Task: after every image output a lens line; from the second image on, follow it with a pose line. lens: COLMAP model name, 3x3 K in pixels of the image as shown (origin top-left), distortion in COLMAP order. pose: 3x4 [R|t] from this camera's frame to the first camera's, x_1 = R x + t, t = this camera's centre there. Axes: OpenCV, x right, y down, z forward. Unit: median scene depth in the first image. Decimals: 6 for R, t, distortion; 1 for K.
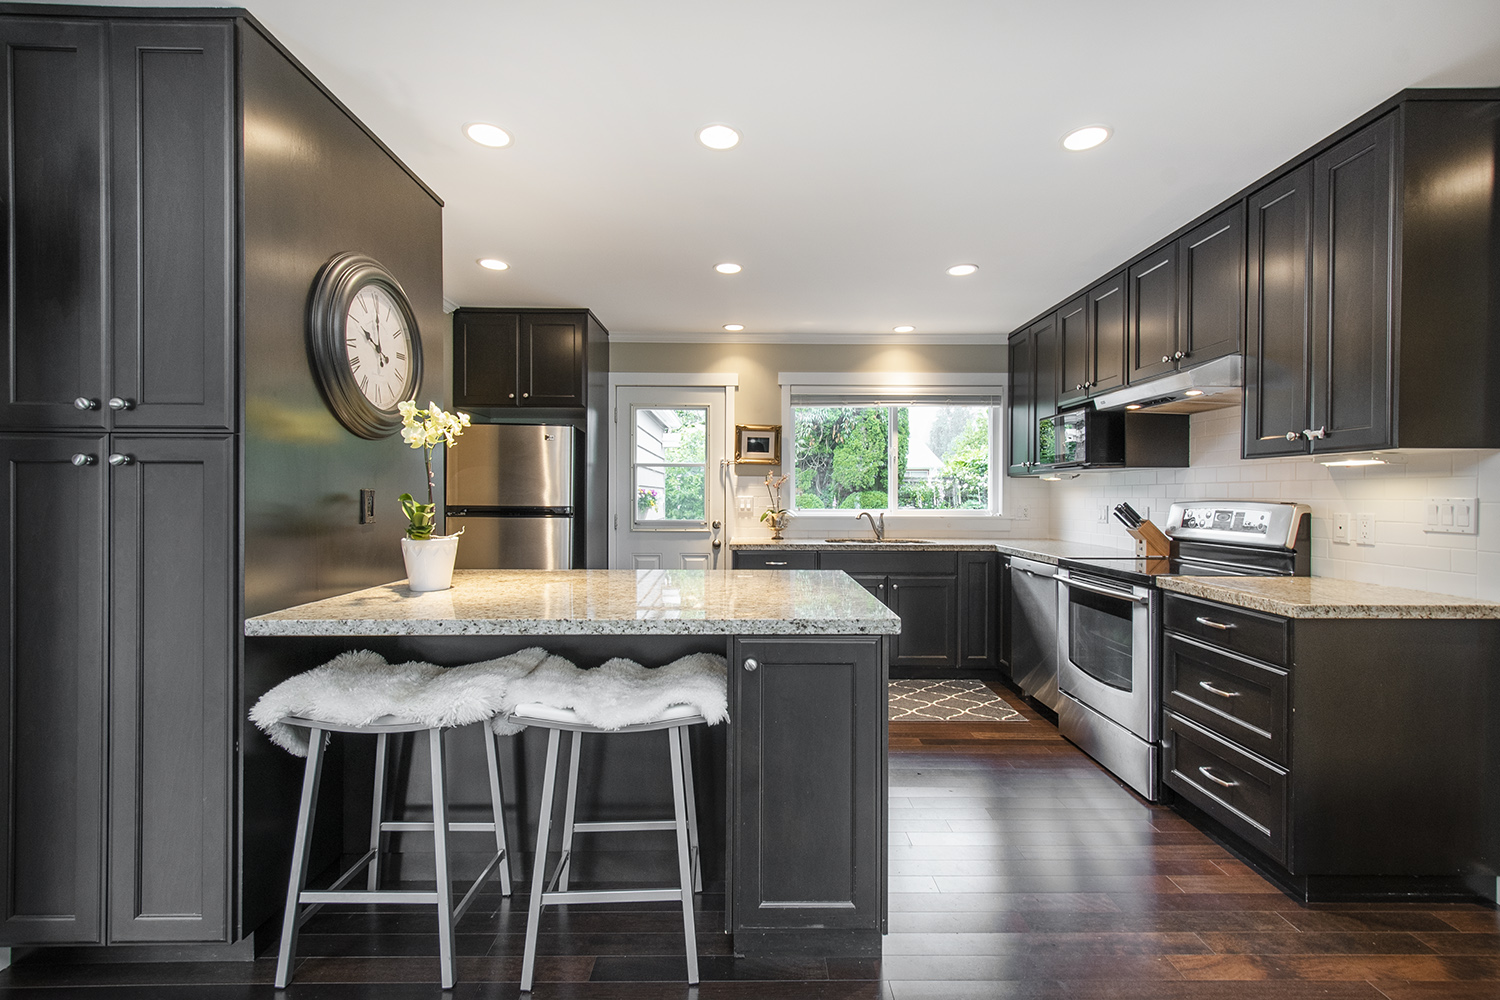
lens RADIAL K [[652.2, 0, 756.2], [0, 652.2, 498.0], [0, 0, 1]] dist [0.020319, -0.008269]
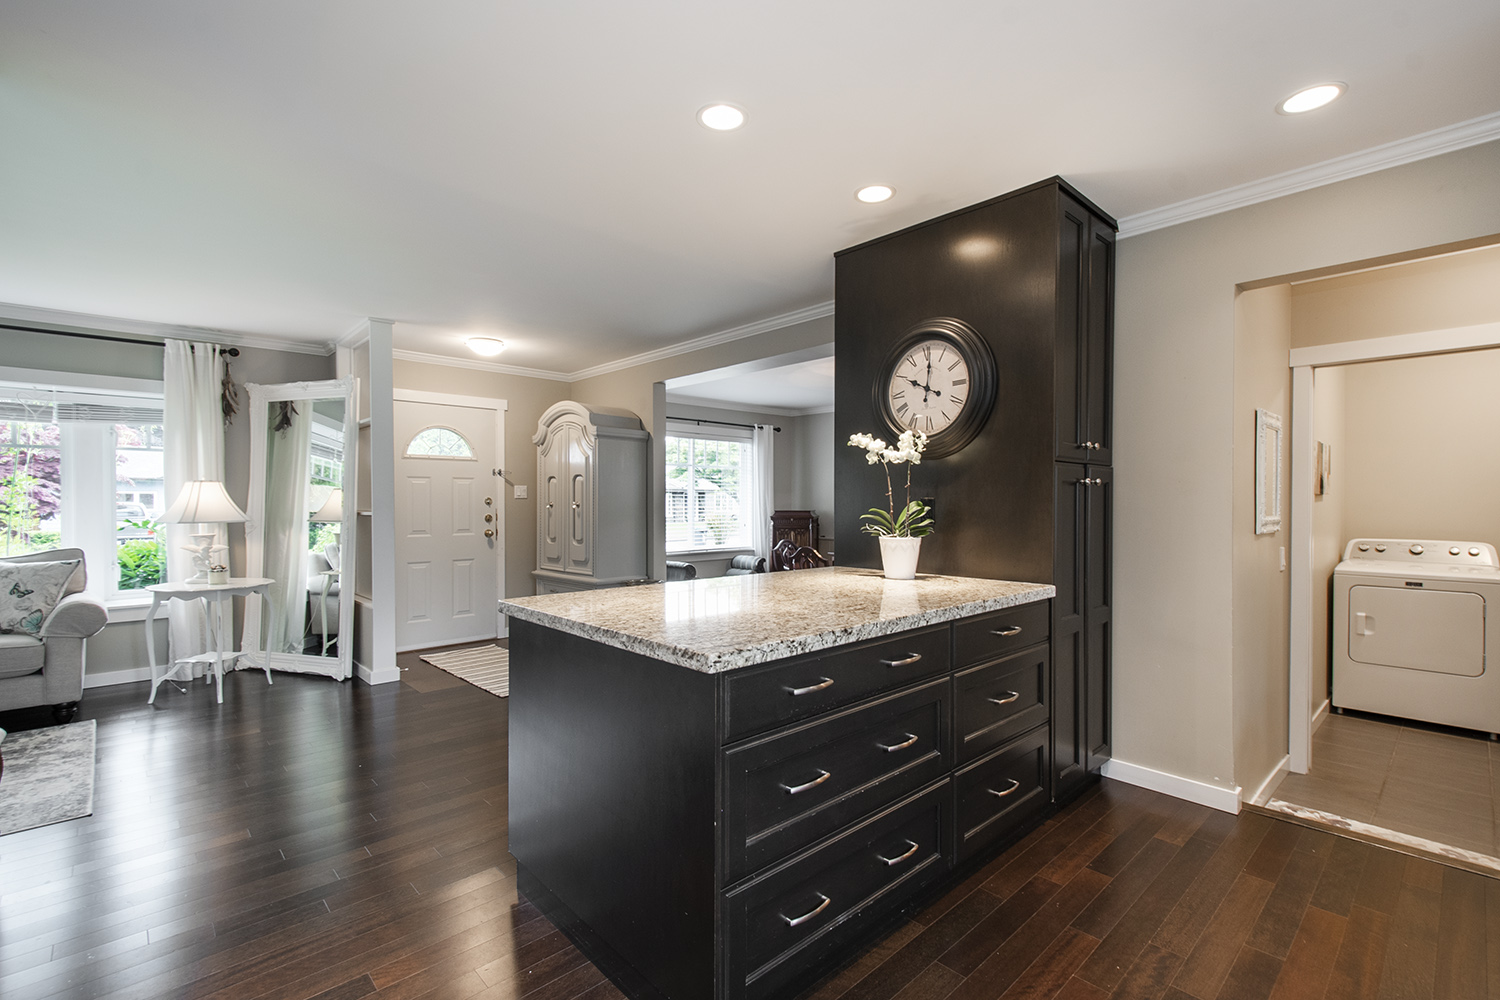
lens RADIAL K [[652.2, 0, 753.1], [0, 652.2, 509.3], [0, 0, 1]] dist [0.020319, -0.008269]
pose [[-0.725671, 0.004261, -0.688029, 0.329440], [-0.004911, 0.999923, 0.011372, -0.001672], [0.688025, 0.011631, -0.725594, 0.999748]]
